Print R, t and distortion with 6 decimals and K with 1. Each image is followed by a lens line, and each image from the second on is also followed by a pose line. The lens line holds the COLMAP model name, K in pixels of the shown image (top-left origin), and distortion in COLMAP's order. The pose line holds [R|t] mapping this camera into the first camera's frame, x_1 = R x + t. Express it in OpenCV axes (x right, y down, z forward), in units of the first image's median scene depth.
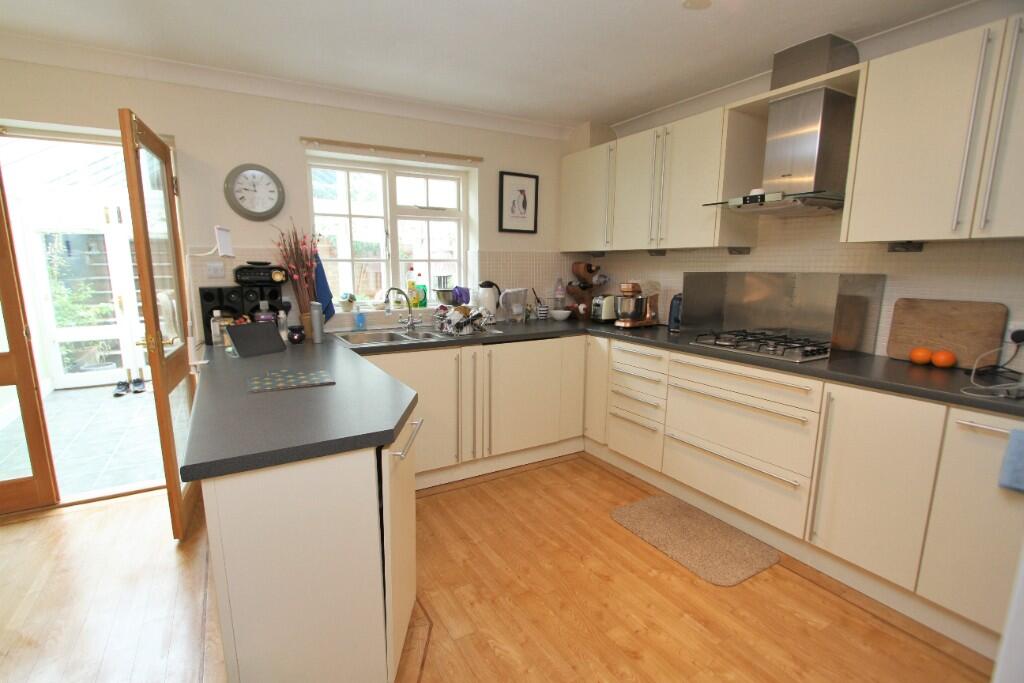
lens RADIAL K [[469.1, 0, 510.3], [0, 469.1, 345.7], [0, 0, 1]] dist [-0.017709, 0.000608]
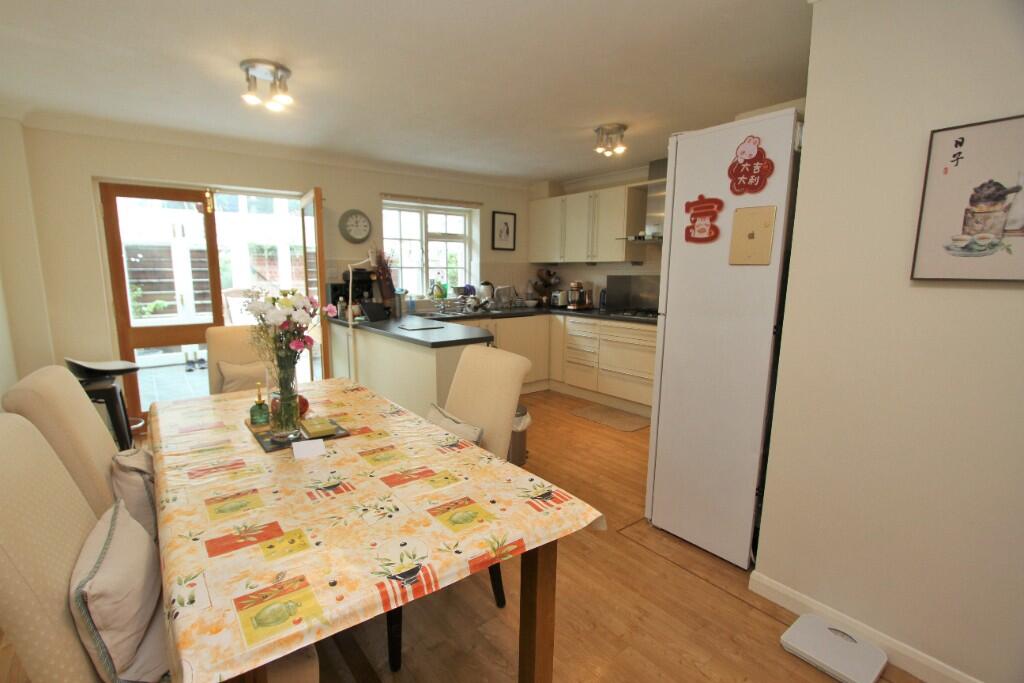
lens RADIAL K [[469.1, 0, 507.7], [0, 469.1, 345.1], [0, 0, 1]] dist [-0.017709, 0.000608]
pose [[0.991581, -0.017082, 0.128356, -0.188426], [0.018835, 0.999745, -0.012463, 0.098637], [-0.128110, 0.014776, 0.991650, -0.572531]]
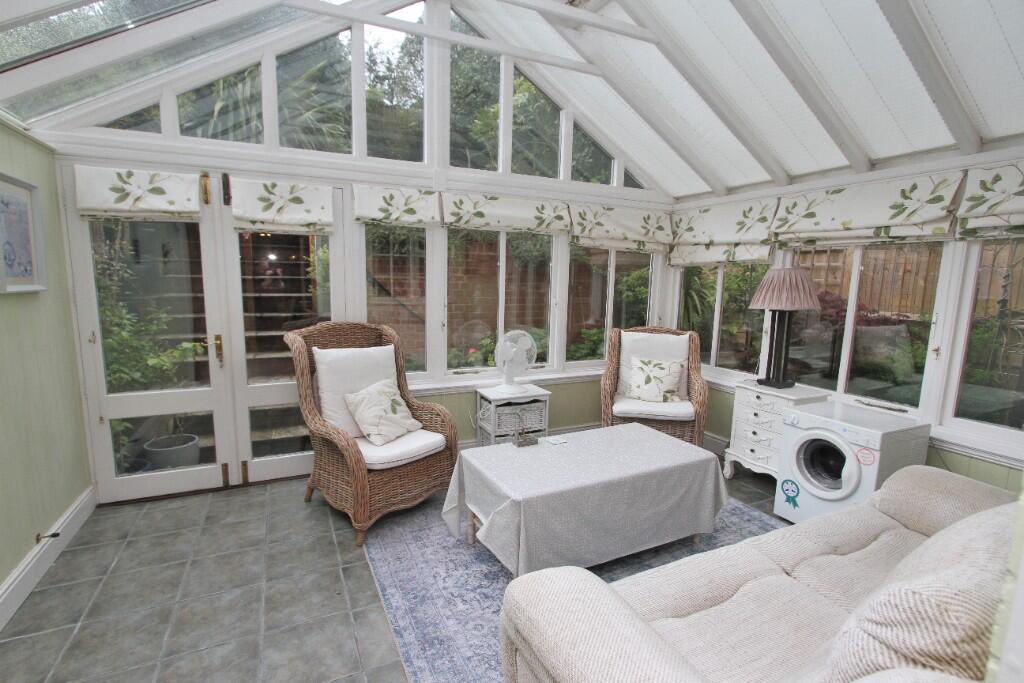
lens RADIAL K [[469.1, 0, 505.7], [0, 469.1, 343.4], [0, 0, 1]] dist [-0.017709, 0.000608]
pose [[0.995846, 0.025823, -0.087310, -0.692638], [-0.029086, 0.998917, -0.036318, -0.133290], [0.086278, 0.038707, 0.995519, 0.728662]]
